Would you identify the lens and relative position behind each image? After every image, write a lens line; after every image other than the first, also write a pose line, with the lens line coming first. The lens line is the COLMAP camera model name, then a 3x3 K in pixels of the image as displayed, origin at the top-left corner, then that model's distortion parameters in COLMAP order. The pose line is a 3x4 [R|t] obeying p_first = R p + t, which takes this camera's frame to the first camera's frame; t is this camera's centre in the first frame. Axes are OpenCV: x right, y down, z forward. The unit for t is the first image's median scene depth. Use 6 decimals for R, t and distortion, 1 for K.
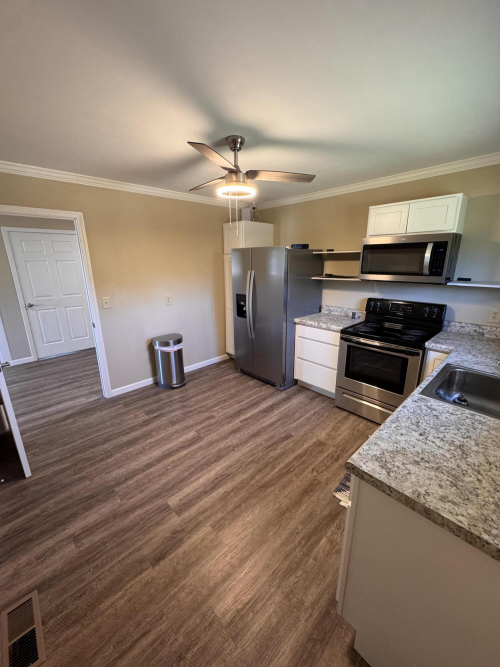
lens RADIAL K [[265.1, 0, 250.0], [0, 265.1, 333.5], [0, 0, 1]] dist [-0.002006, 0.000015]
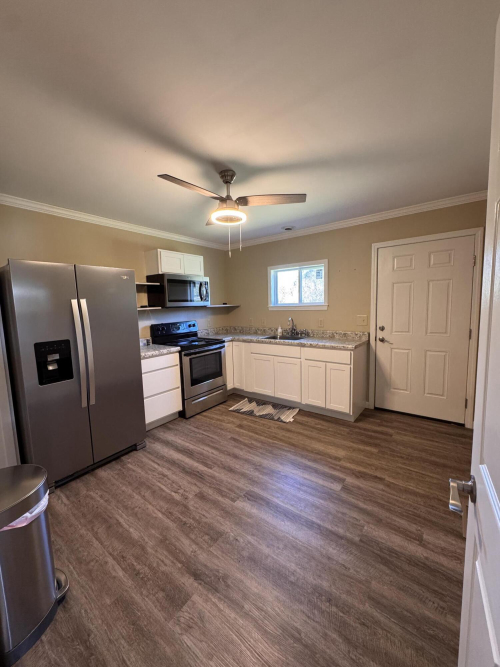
lens RADIAL K [[265.1, 0, 250.0], [0, 265.1, 333.5], [0, 0, 1]] dist [-0.002006, 0.000015]
pose [[-0.165348, -0.095380, 0.981612, -0.864051], [0.295920, 0.944654, 0.141635, -0.156494], [-0.940793, 0.313898, -0.127971, 0.886571]]
